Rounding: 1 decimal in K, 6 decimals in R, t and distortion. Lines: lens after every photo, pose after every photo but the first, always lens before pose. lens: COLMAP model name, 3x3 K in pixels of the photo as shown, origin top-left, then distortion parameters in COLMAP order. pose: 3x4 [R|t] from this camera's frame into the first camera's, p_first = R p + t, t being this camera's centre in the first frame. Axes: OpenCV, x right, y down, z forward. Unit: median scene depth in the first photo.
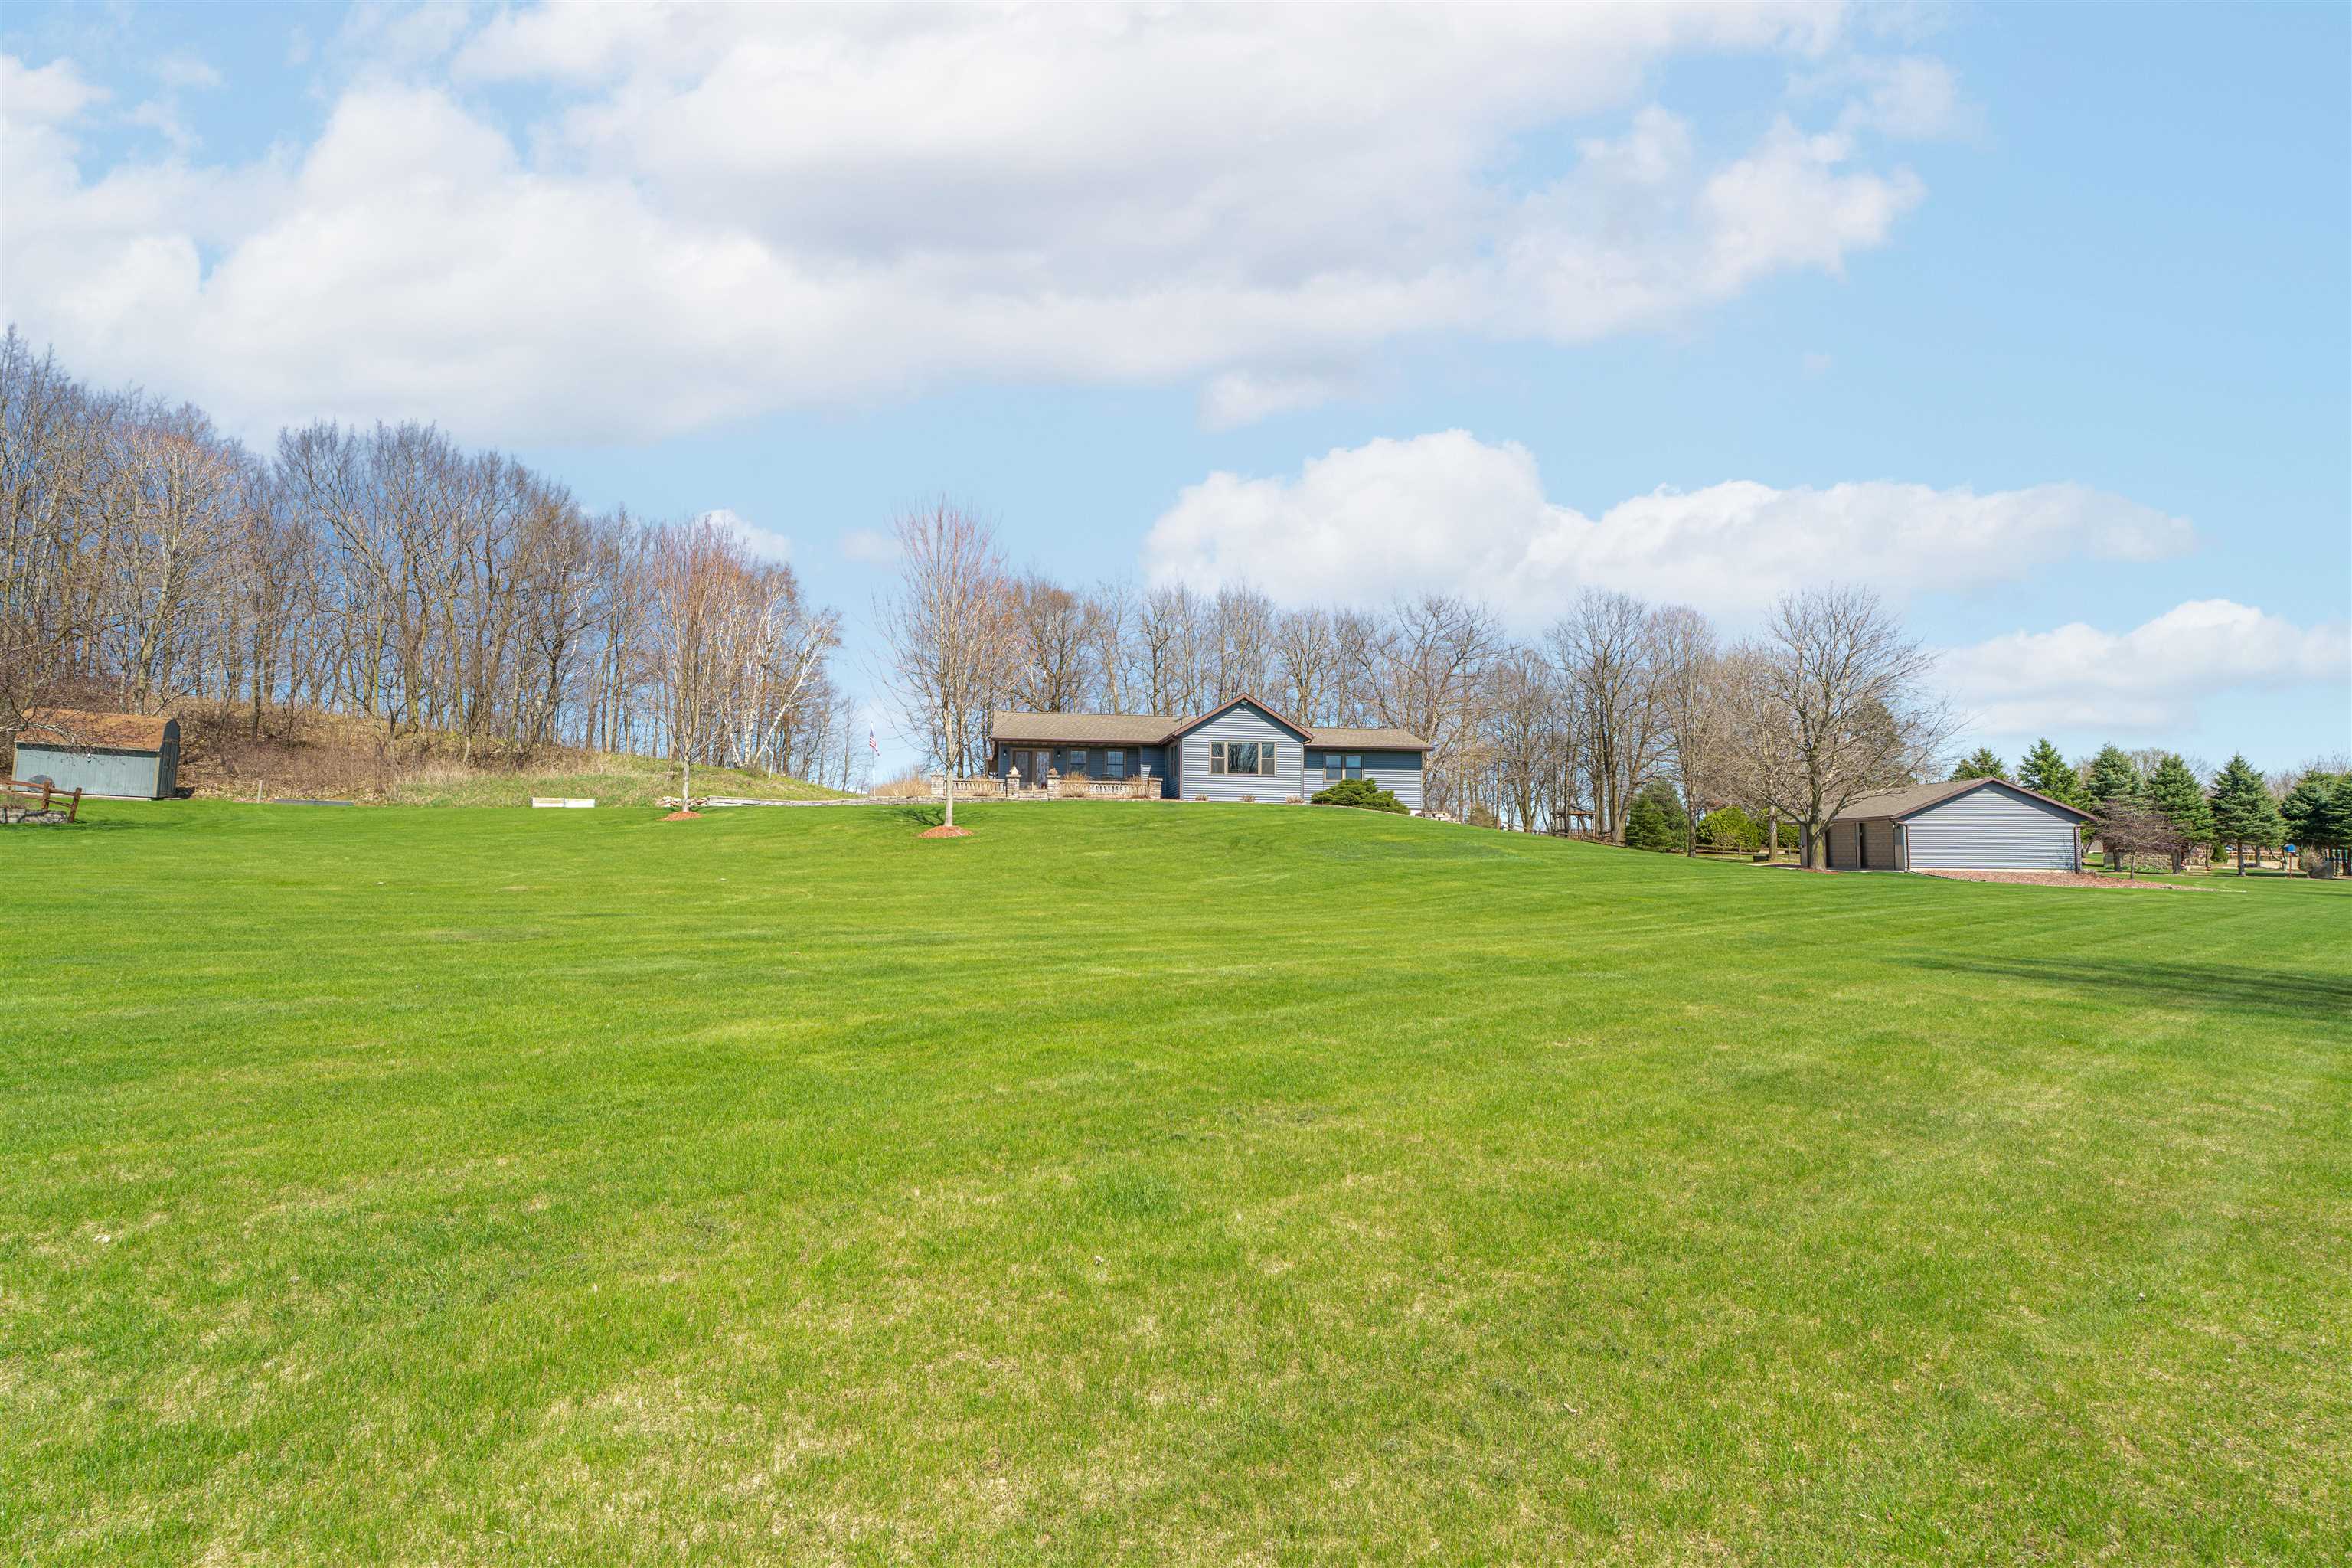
lens RADIAL K [[1057.3, 0, 1186.2], [0, 1057.3, 787.6], [0, 0, 1]] dist [0.002239, 0.001127]
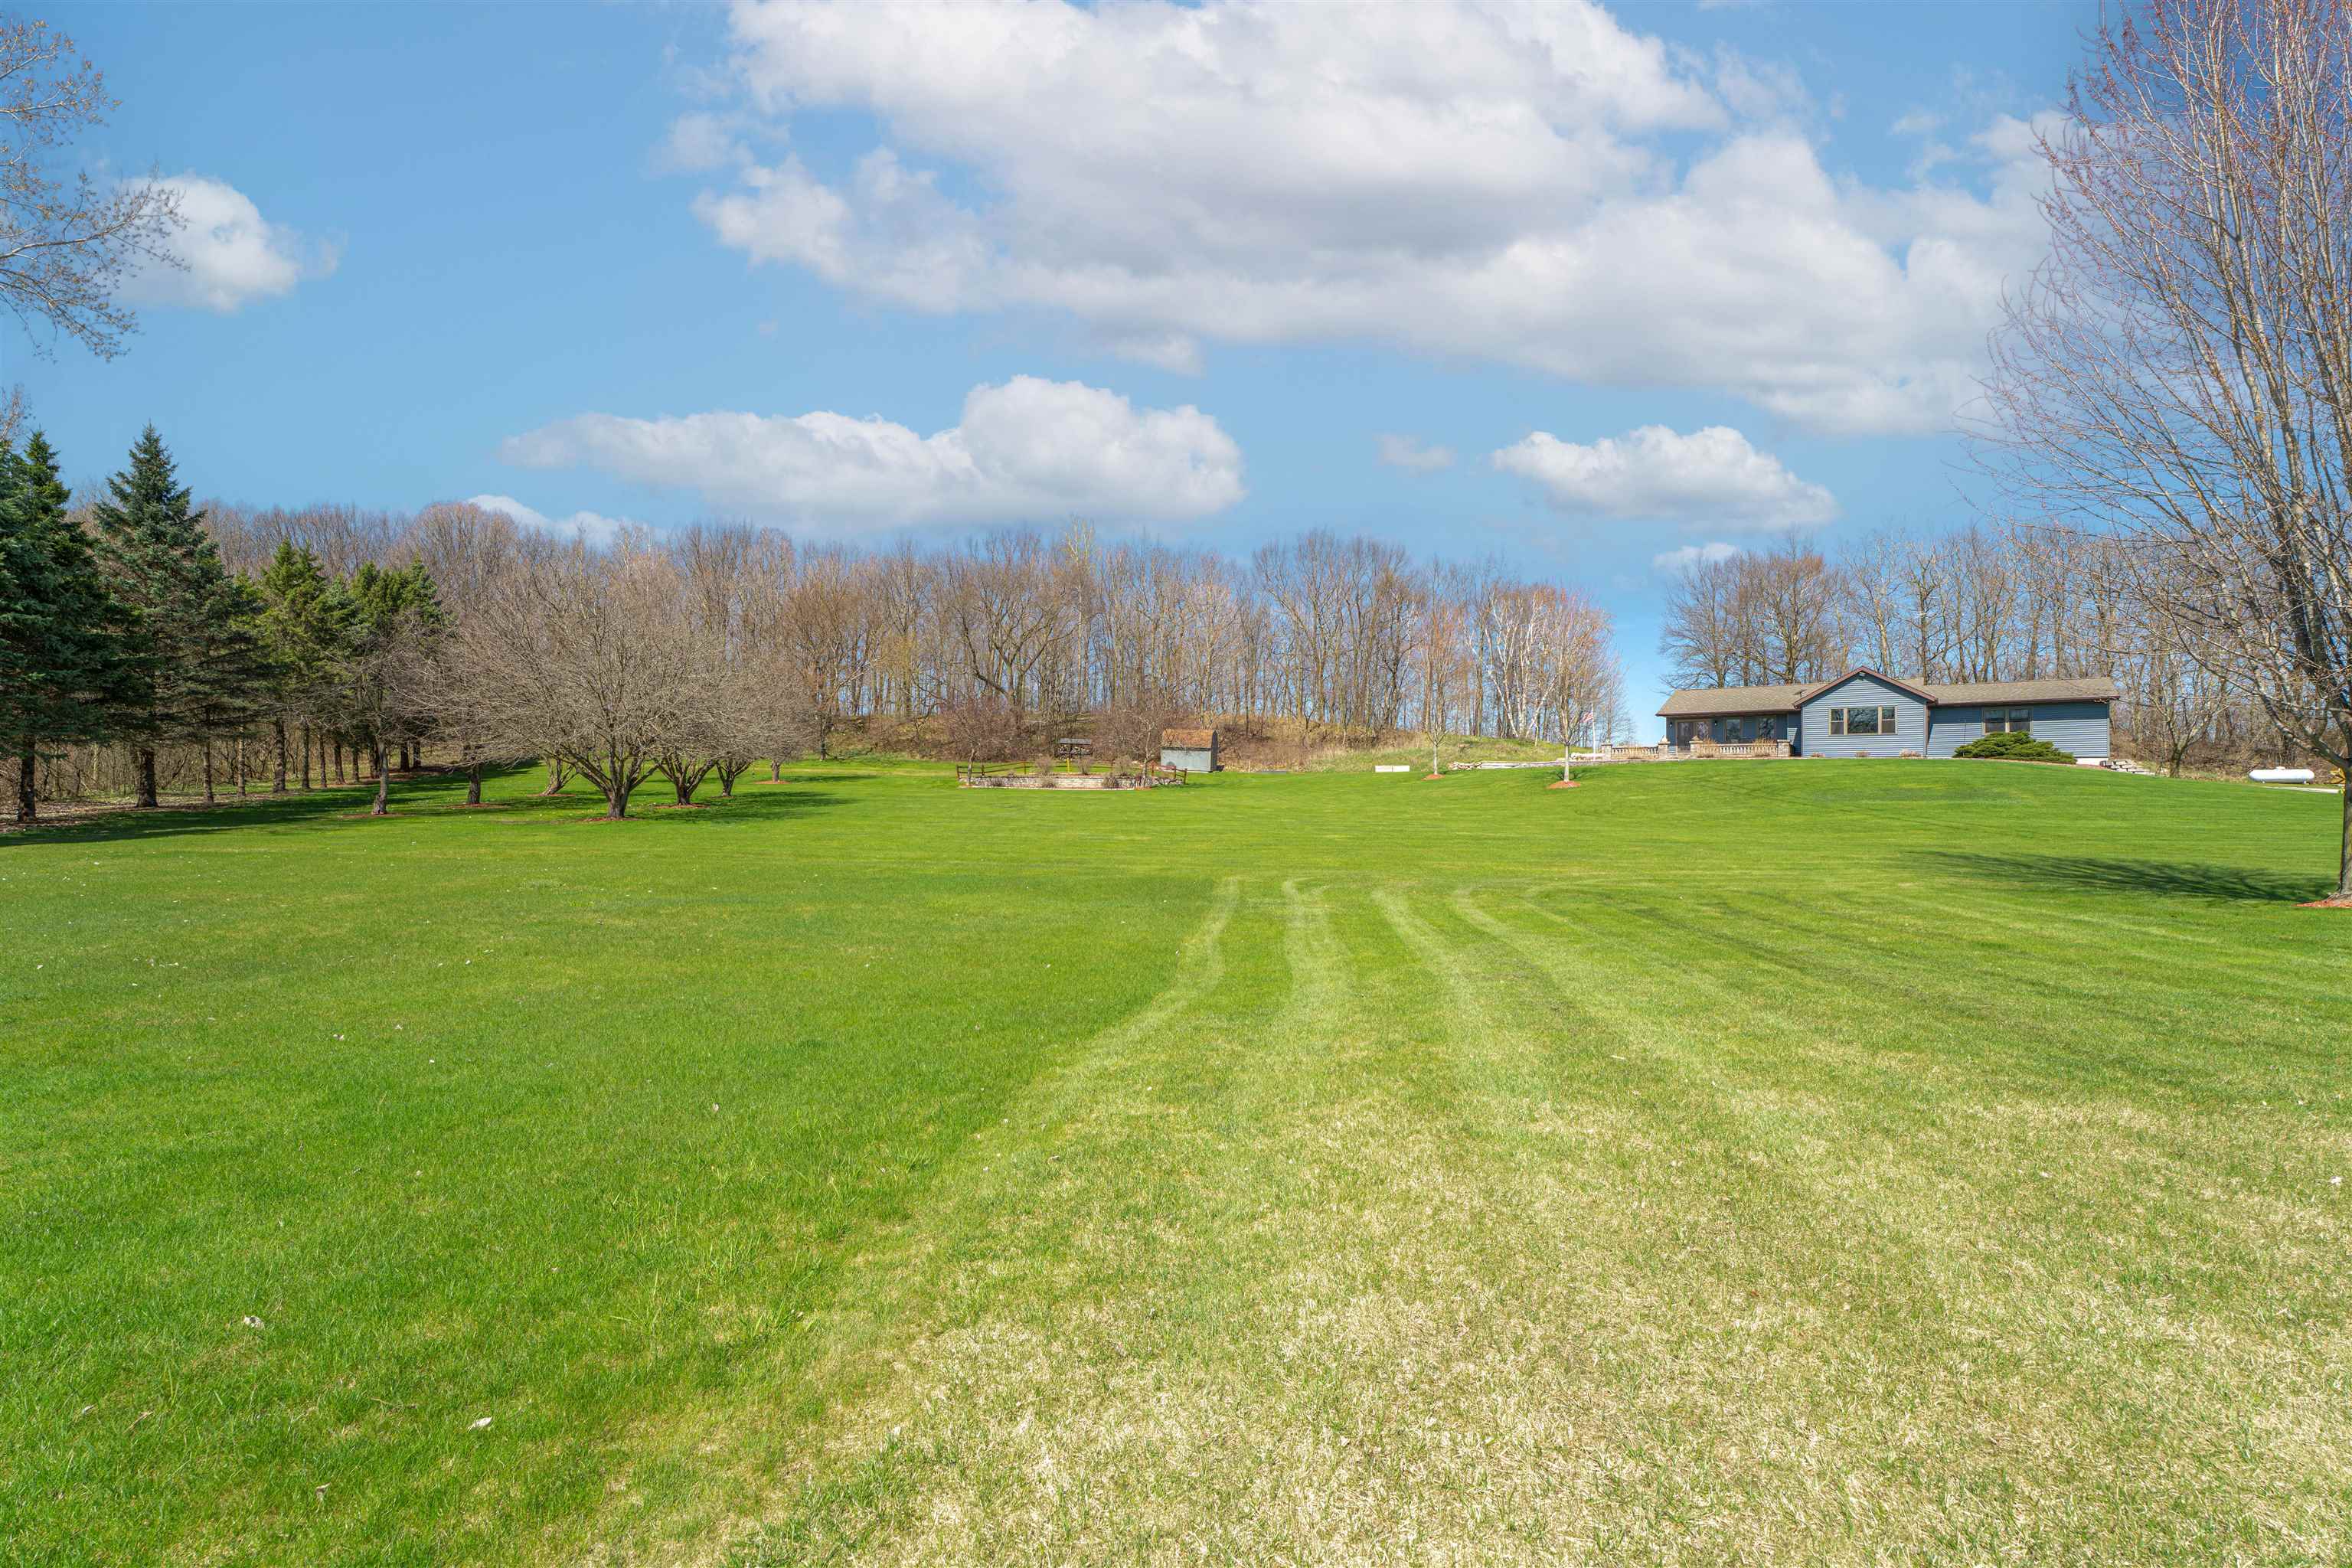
lens RADIAL K [[1057.3, 0, 1177.4], [0, 1057.3, 786.7], [0, 0, 1]] dist [0.002239, 0.001127]
pose [[0.701454, -0.008320, -0.712666, 0.336148], [0.038530, 0.998912, 0.026262, -0.013371], [0.711672, -0.045881, 0.701012, -0.367548]]
